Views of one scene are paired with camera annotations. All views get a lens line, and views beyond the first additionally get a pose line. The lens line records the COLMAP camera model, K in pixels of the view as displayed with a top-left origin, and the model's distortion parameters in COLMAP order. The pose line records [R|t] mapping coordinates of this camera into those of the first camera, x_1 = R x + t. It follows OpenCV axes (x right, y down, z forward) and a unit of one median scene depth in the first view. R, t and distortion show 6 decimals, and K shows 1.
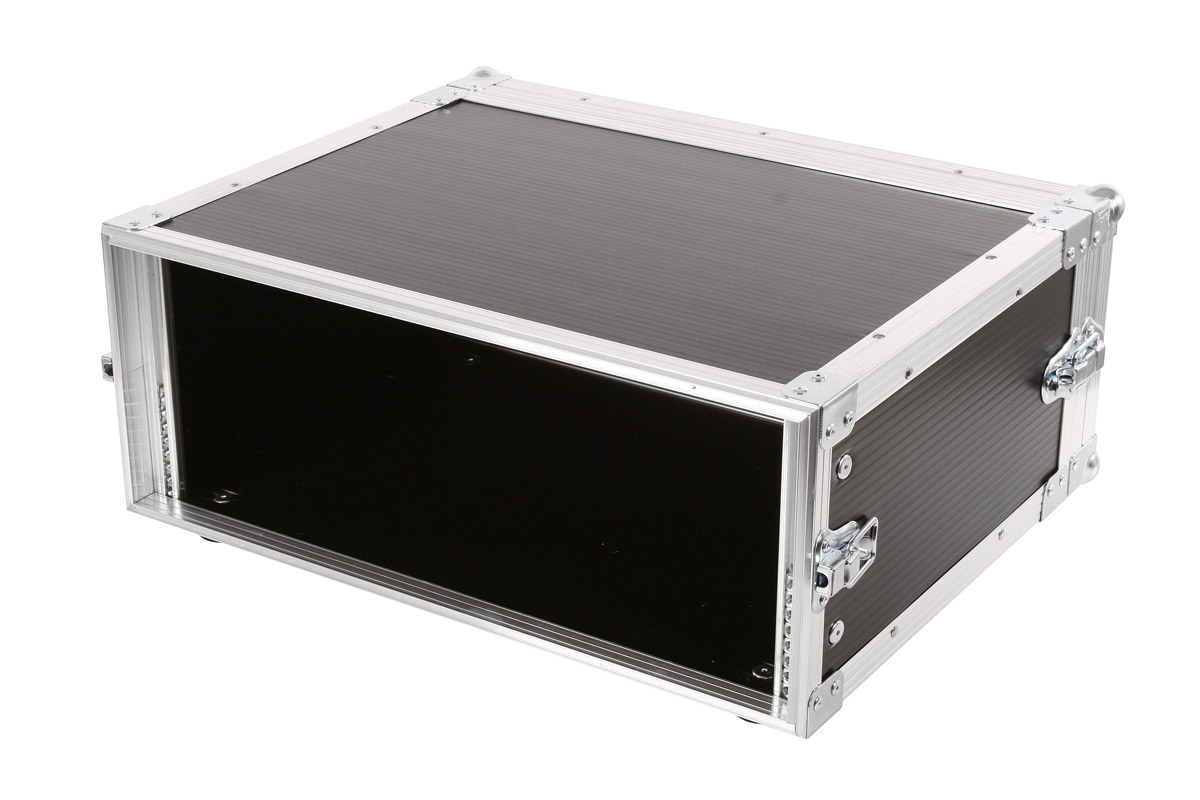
lens RADIAL K [[2398.0, 0, 600.0], [0, 2398.0, 400.0], [0, 0, 1]] dist [0.011653, -0.038849]
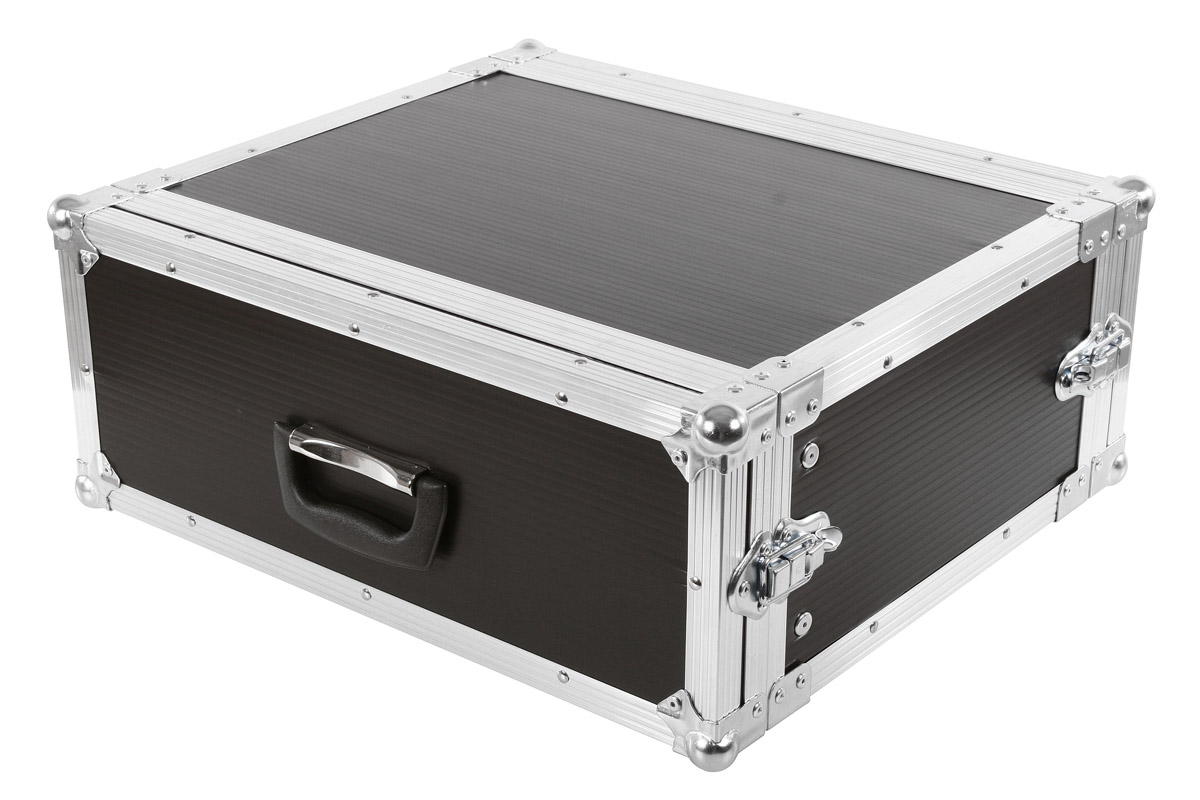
lens RADIAL K [[2461.6, 0, 600.0], [0, 2461.6, 400.0], [0, 0, 1]] dist [0.029889, -0.059846]
pose [[0.995696, 0.037474, -0.084762, 0.085980], [-0.036930, 0.999286, 0.007979, 0.000297], [0.085001, -0.004814, 0.996369, -0.008344]]
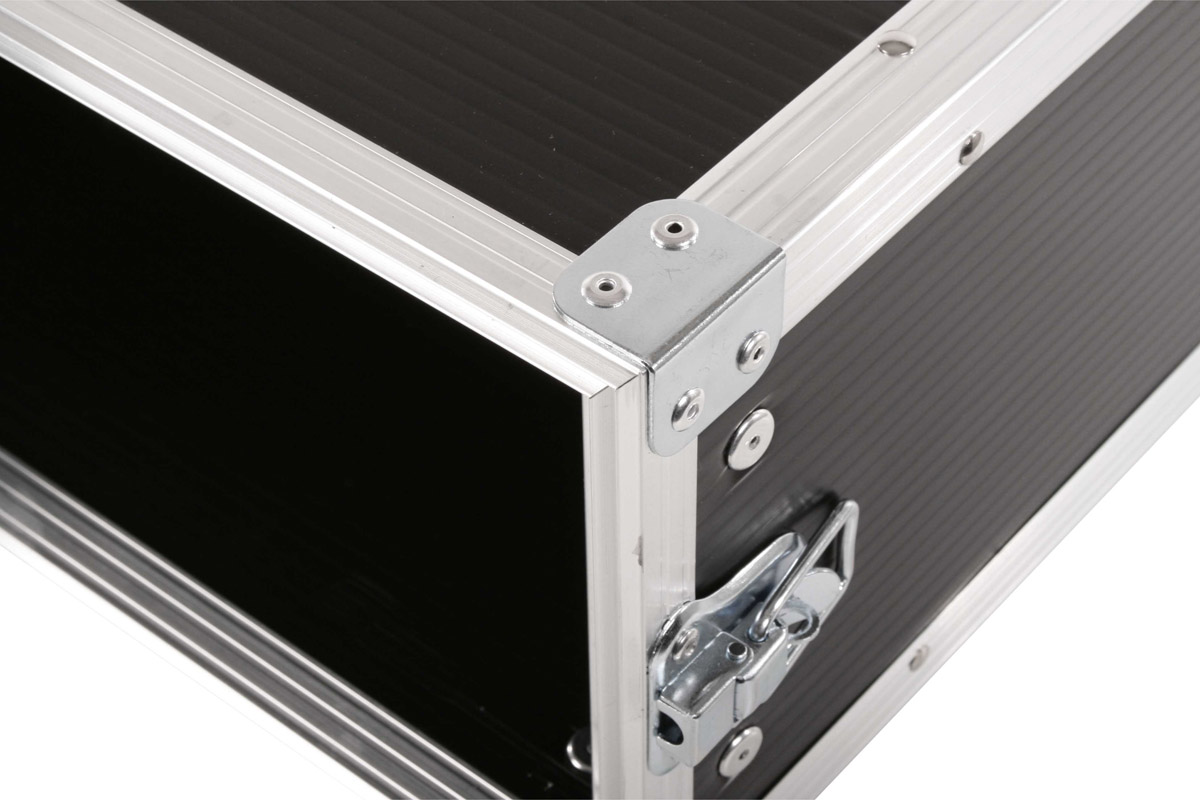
lens RADIAL K [[2805.4, 0, 673.5], [0, 2805.4, 464.8], [0, 0, 1]] dist [0.006468, -0.559194]
pose [[0.995048, 0.073470, -0.066941, 0.101916], [-0.043191, 0.926206, 0.374535, -0.112039], [0.089518, -0.369789, 0.924793, 0.506225]]
